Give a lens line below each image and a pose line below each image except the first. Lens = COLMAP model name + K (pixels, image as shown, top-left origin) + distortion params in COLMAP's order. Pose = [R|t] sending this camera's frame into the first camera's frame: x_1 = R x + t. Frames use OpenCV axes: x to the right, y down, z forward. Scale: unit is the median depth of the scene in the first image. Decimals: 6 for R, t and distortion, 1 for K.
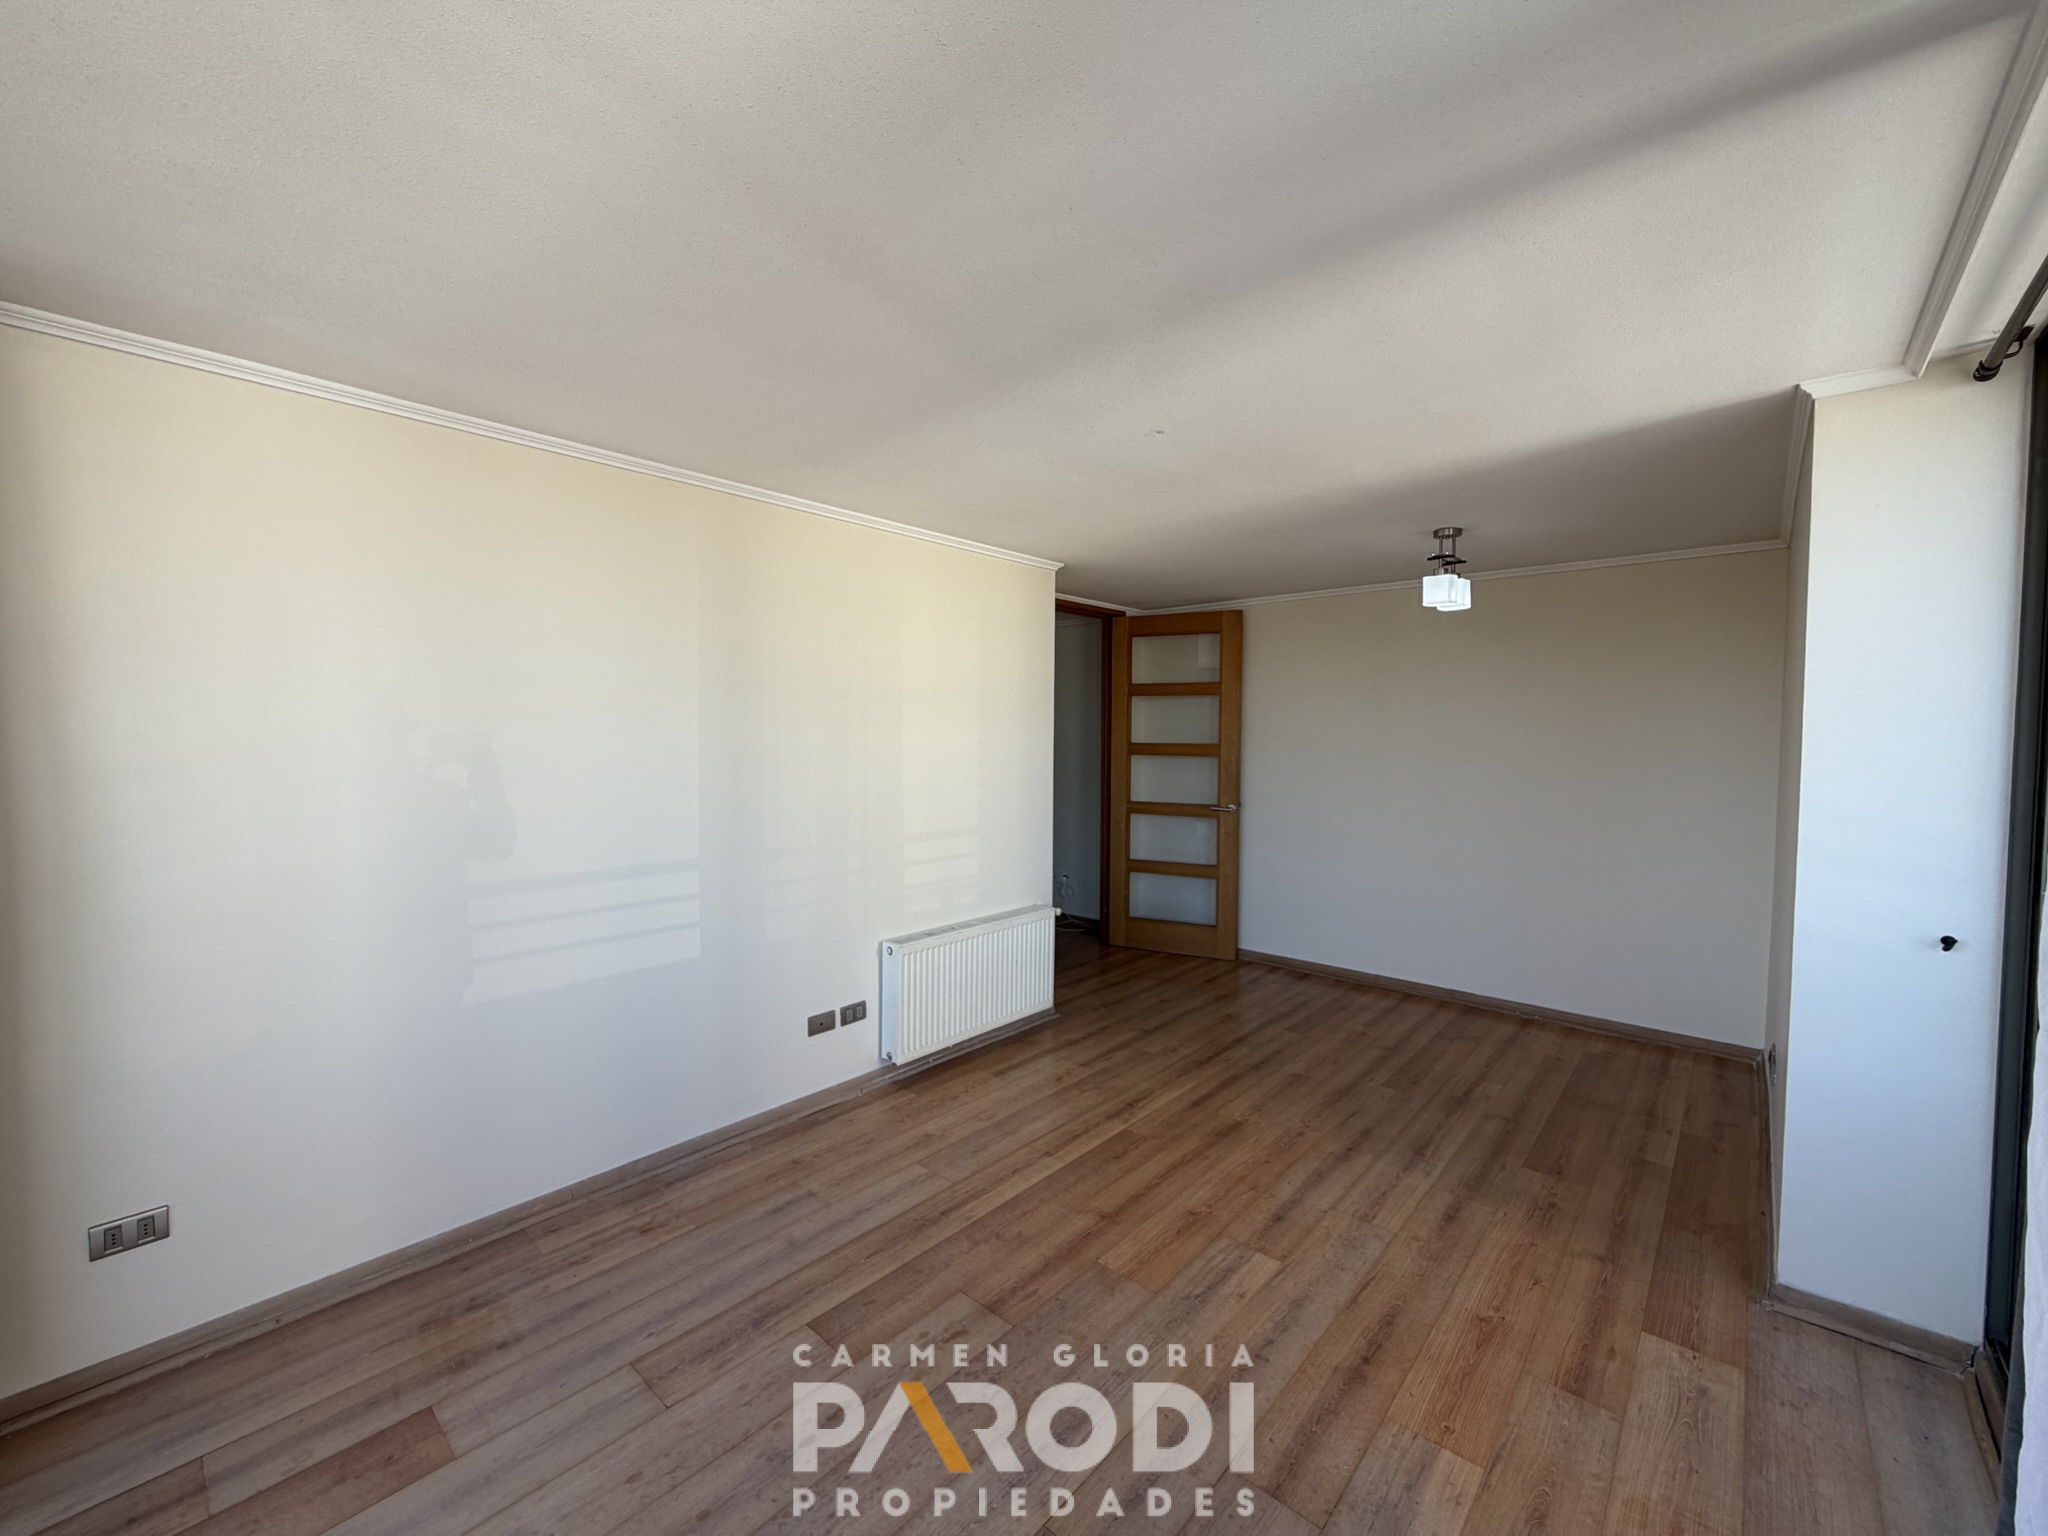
lens RADIAL K [[816.9, 0, 1019.7], [0, 816.9, 764.6], [0, 0, 1]] dist [-0.001068, -0.000082]
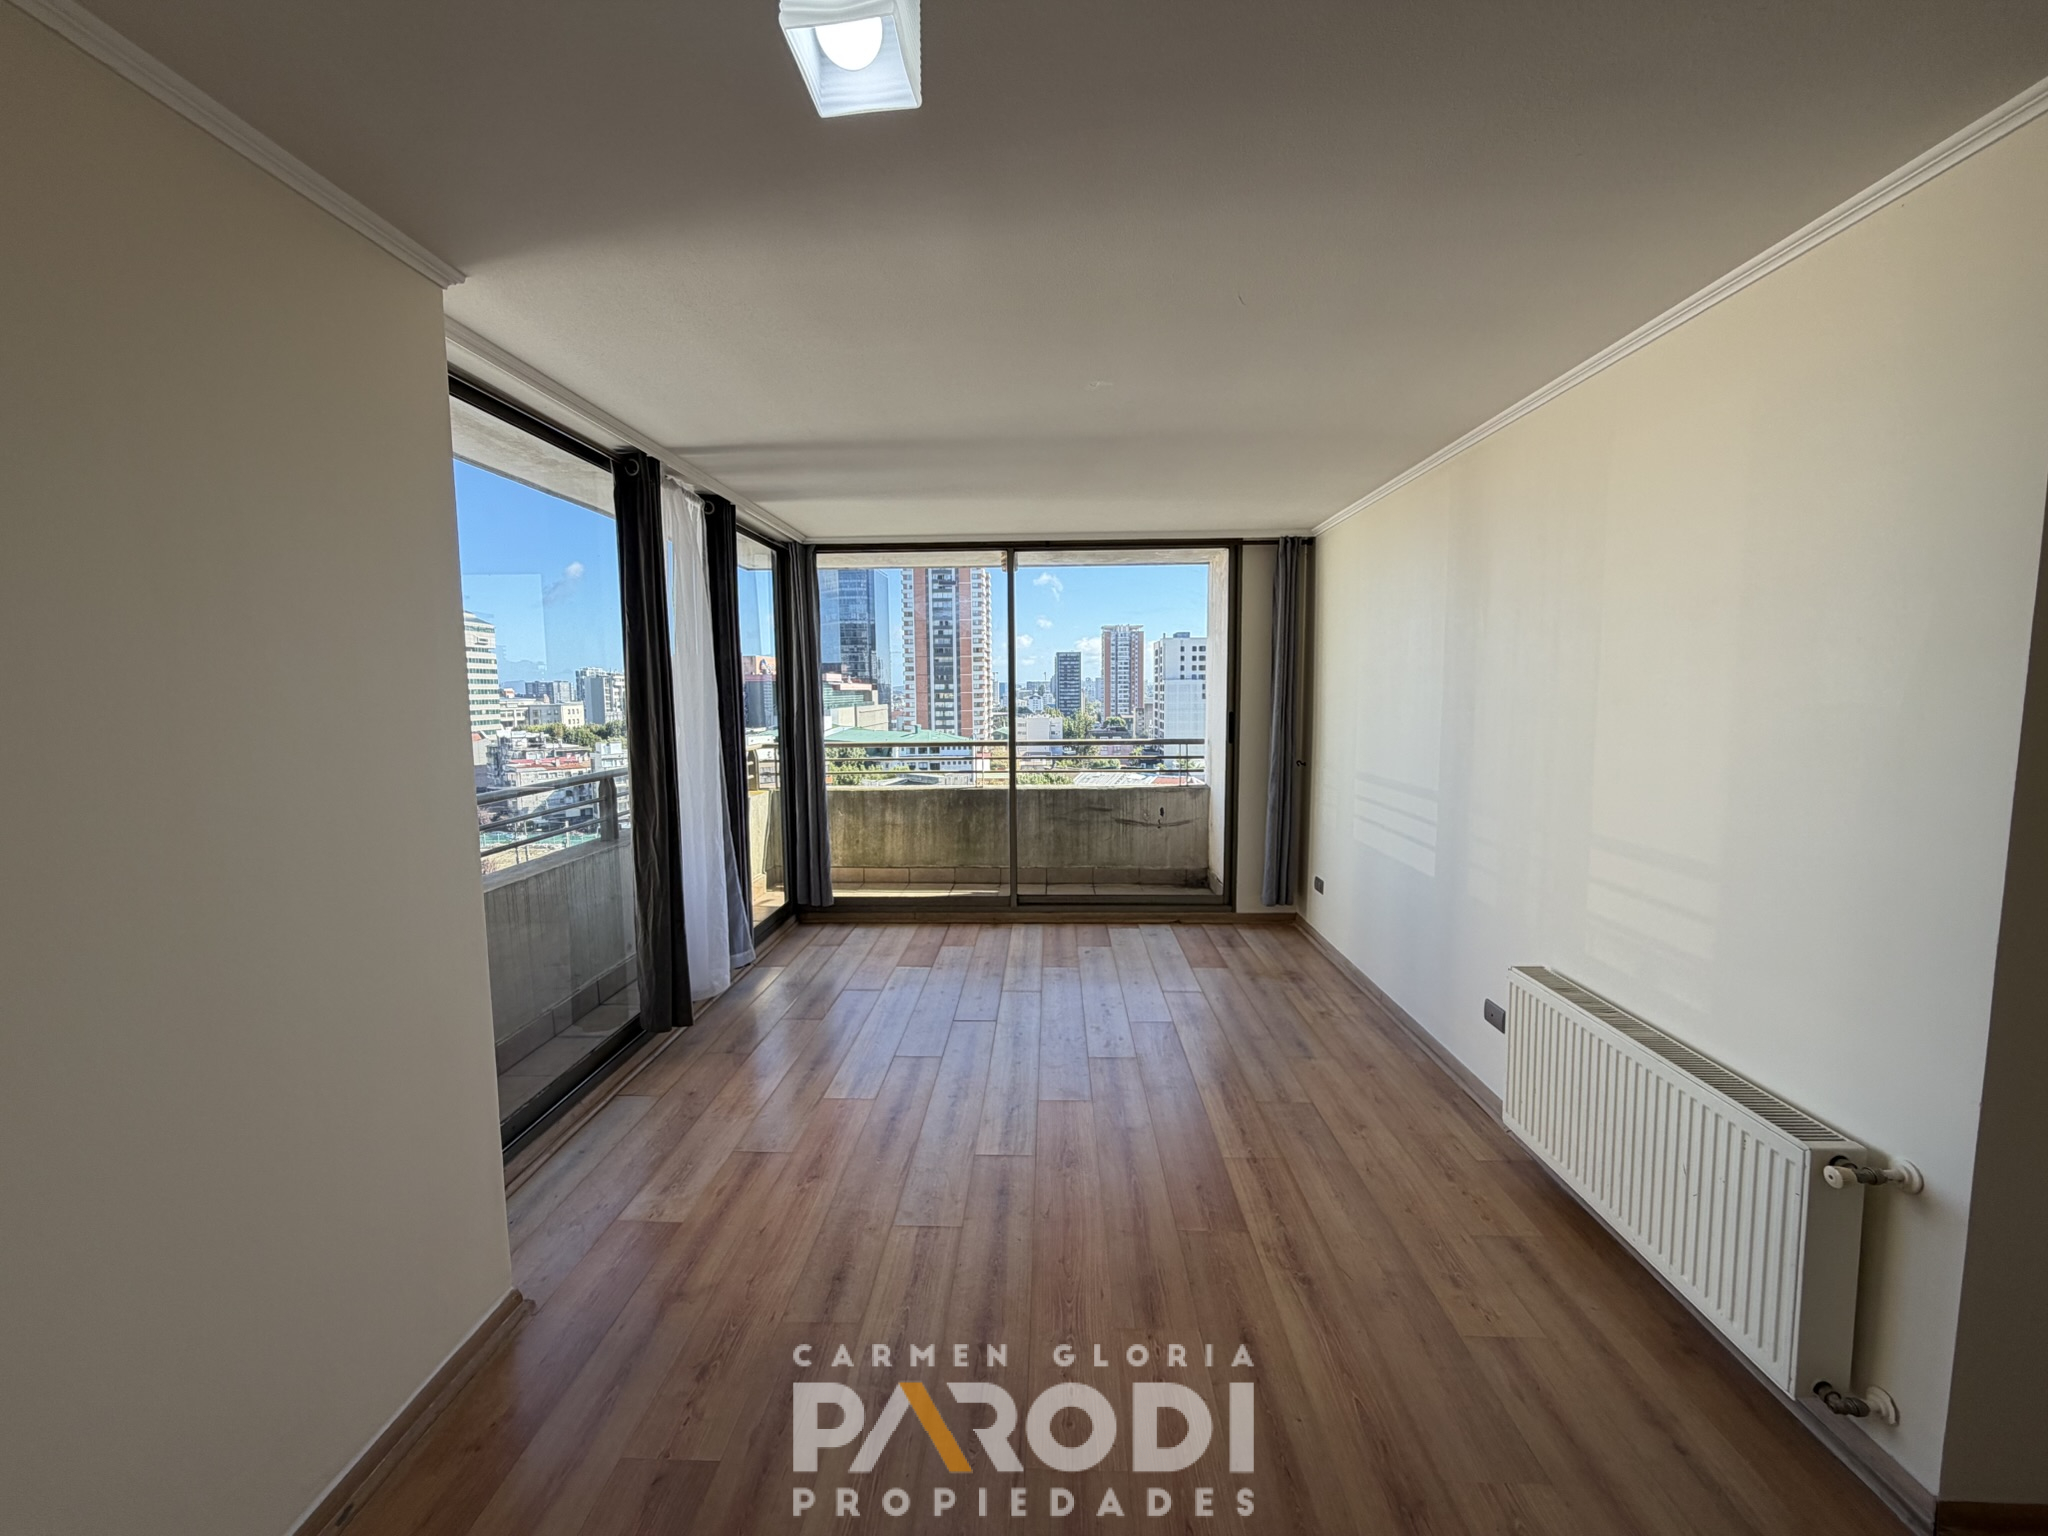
lens RADIAL K [[816.9, 0, 1019.7], [0, 816.9, 764.6], [0, 0, 1]] dist [-0.001068, -0.000082]
pose [[-0.767980, 0.061199, -0.637543, 0.822419], [-0.019387, 0.992747, 0.118650, -0.050009], [0.640180, 0.103481, -0.761224, 1.578310]]
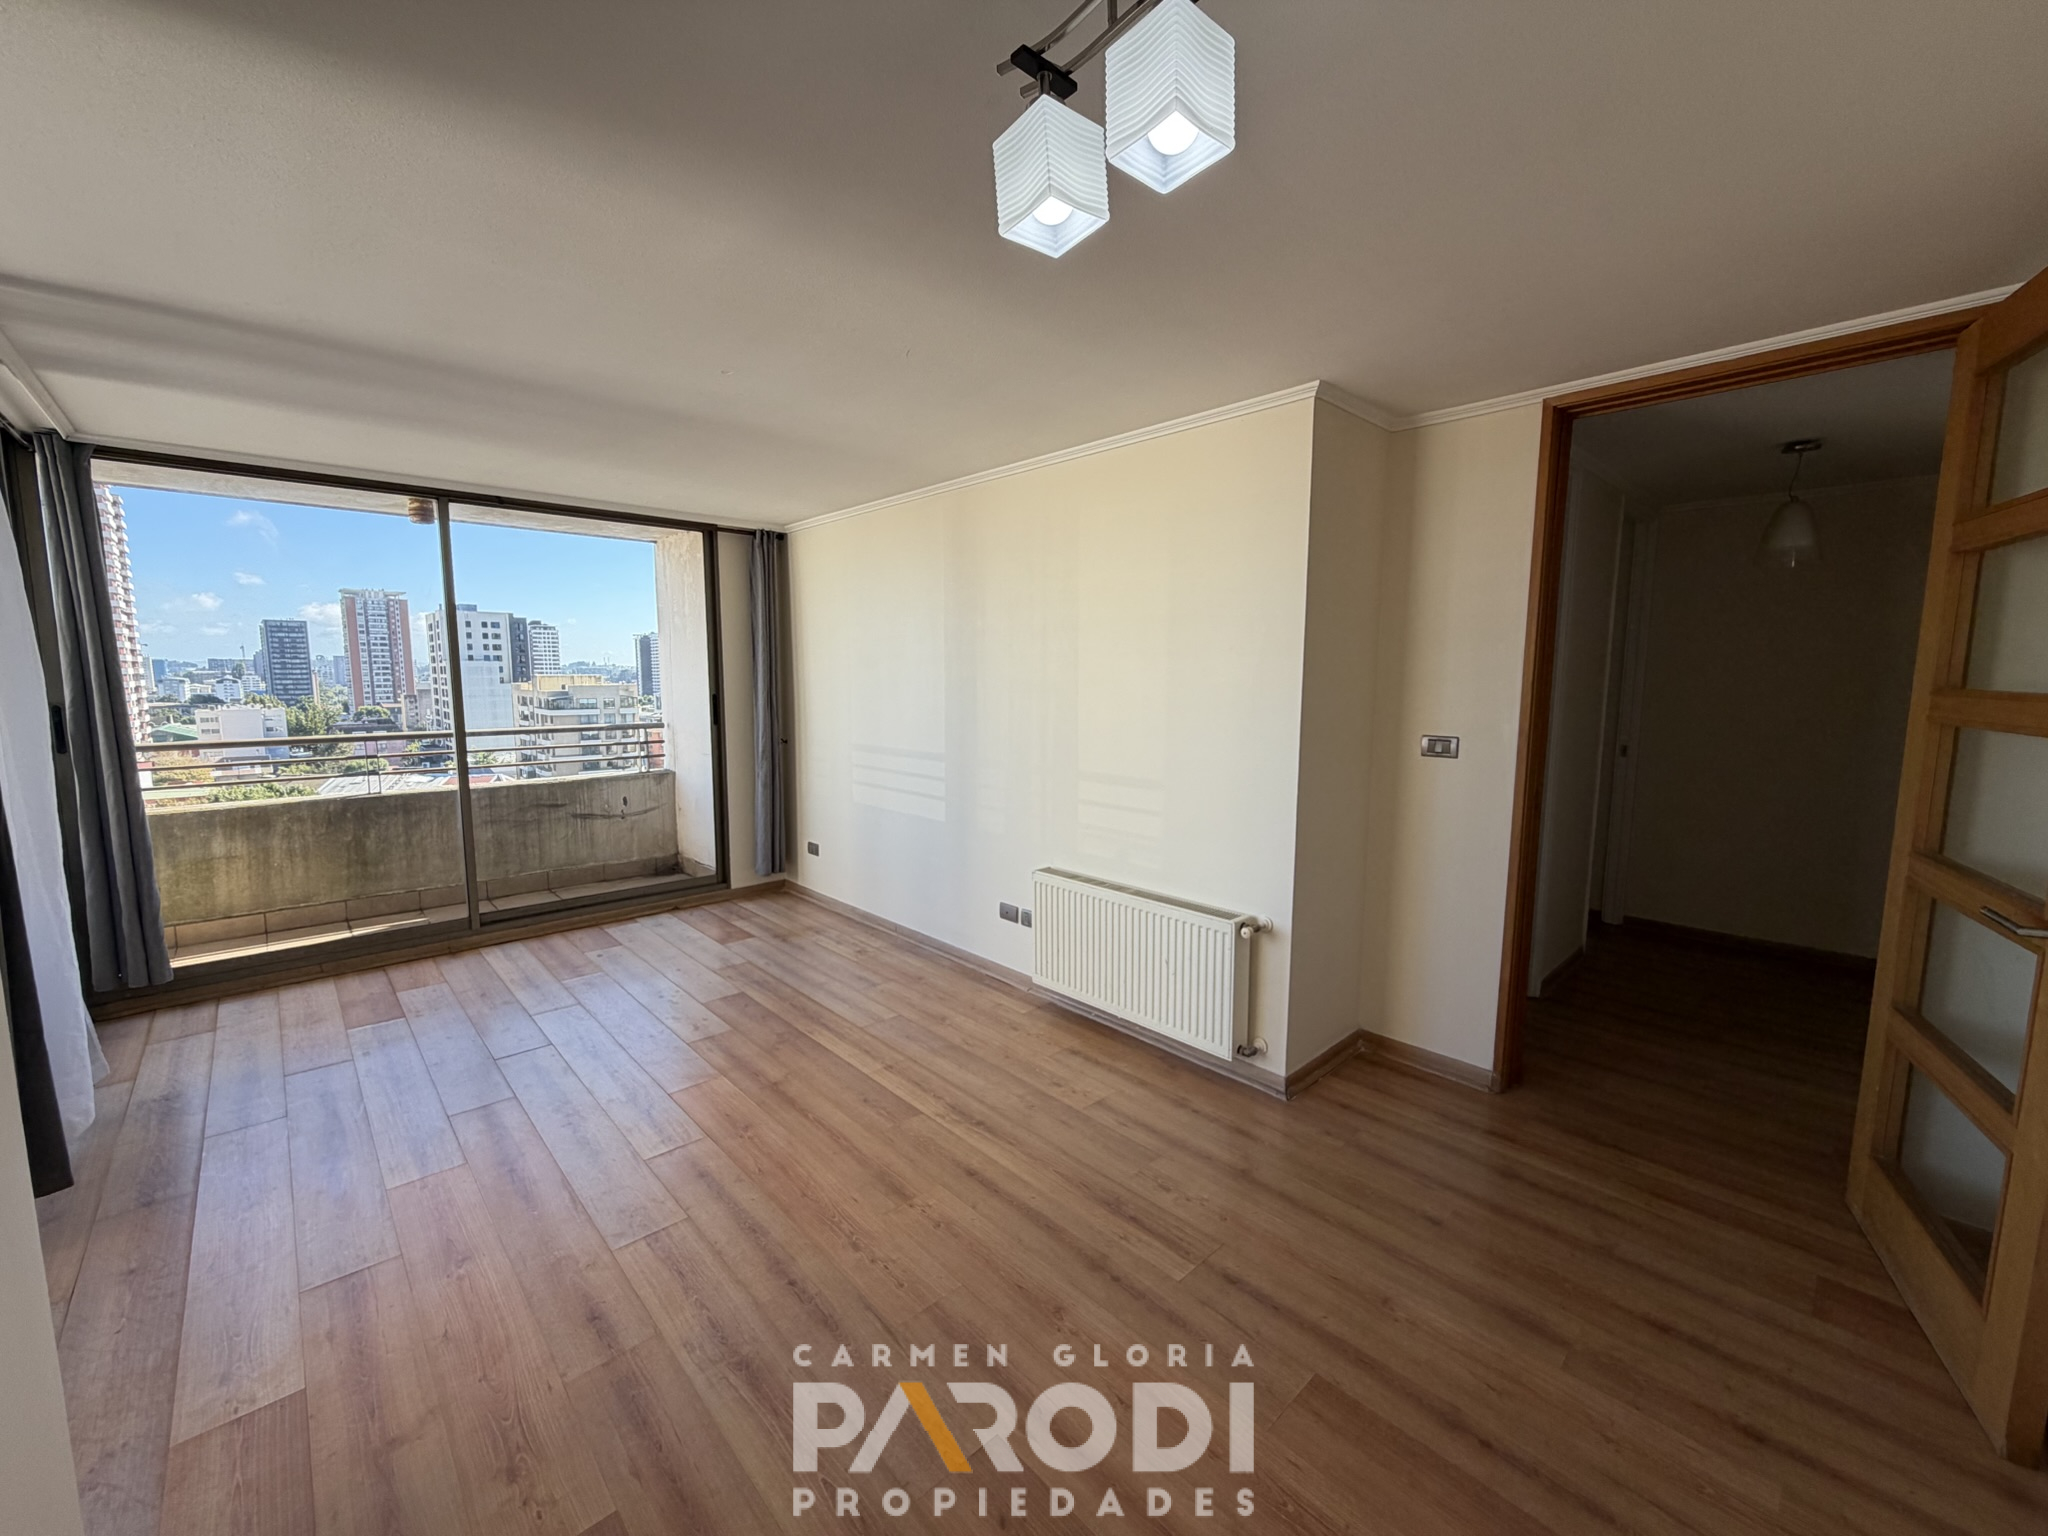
lens RADIAL K [[815.3, 0, 1023.2], [0, 815.3, 765.1], [0, 0, 1]] dist [-0.001759, -0.000117]
pose [[-0.084336, 0.108057, -0.990561, 1.097127], [-0.042794, 0.992793, 0.111944, -0.037389], [0.995518, 0.051831, -0.079104, 1.330044]]
